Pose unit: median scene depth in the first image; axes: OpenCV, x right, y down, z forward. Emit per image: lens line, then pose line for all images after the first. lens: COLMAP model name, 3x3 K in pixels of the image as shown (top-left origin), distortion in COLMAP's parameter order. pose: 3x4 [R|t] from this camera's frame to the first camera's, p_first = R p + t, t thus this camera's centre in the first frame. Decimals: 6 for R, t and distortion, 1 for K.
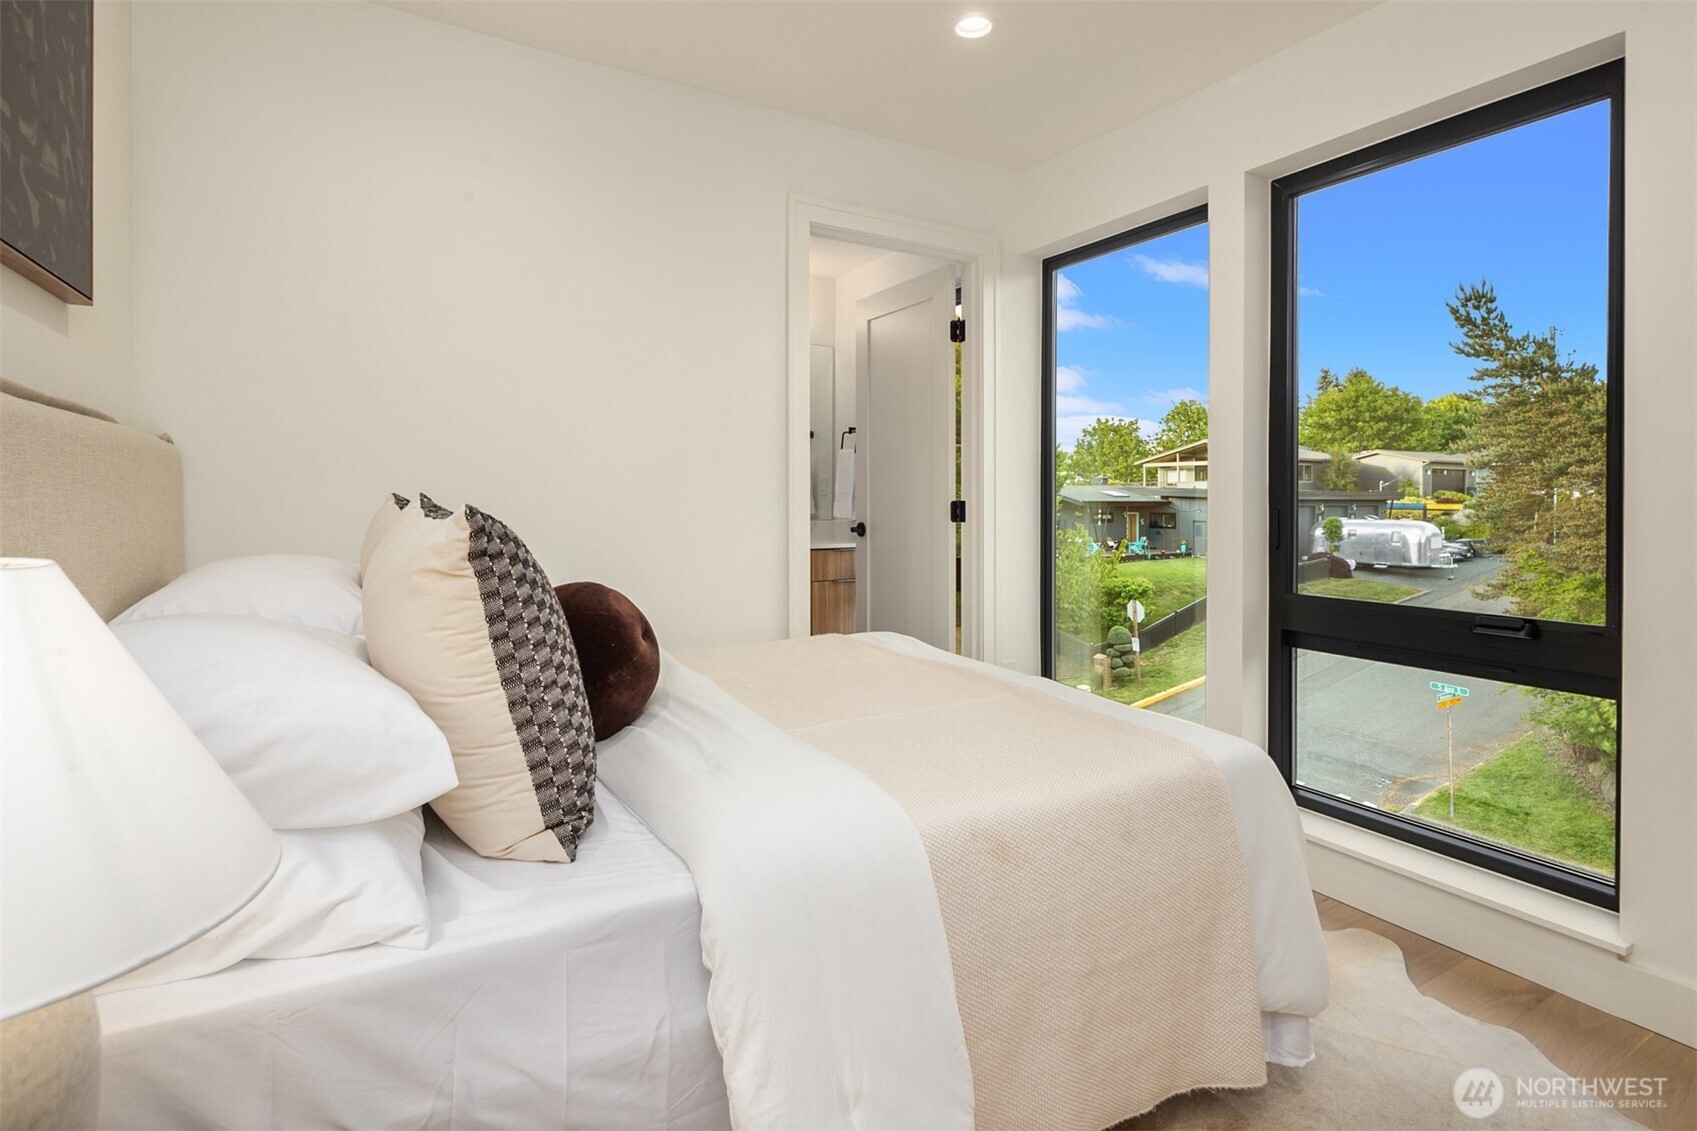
lens RADIAL K [[817.9, 0, 831.6], [0, 817.9, 499.0], [0, 0, 1]] dist [0.002068, 0.000102]
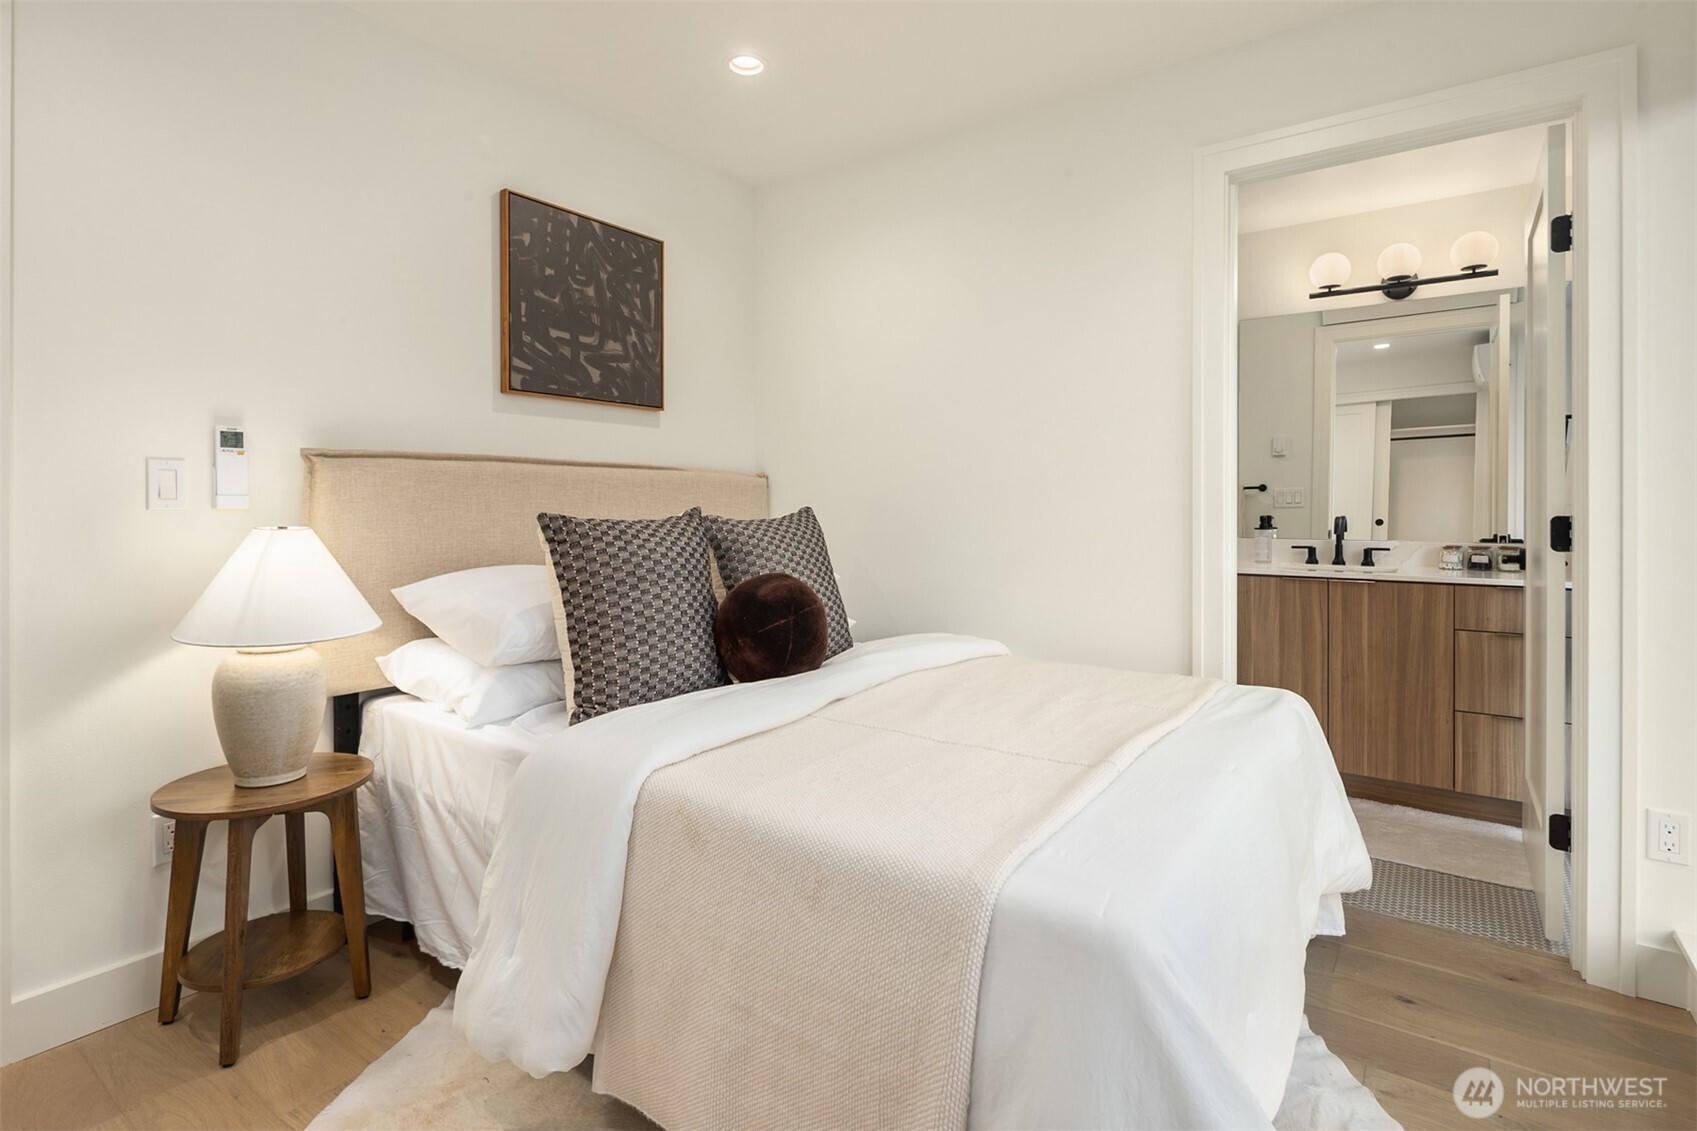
lens RADIAL K [[817.9, 0, 864.6], [0, 817.9, 512.7], [0, 0, 1]] dist [0.002068, 0.000102]
pose [[0.418783, 0.001623, -0.908085, 1.068290], [-0.002877, 0.999996, 0.000460, 0.002981], [0.908082, 0.002420, 0.418786, 0.630065]]
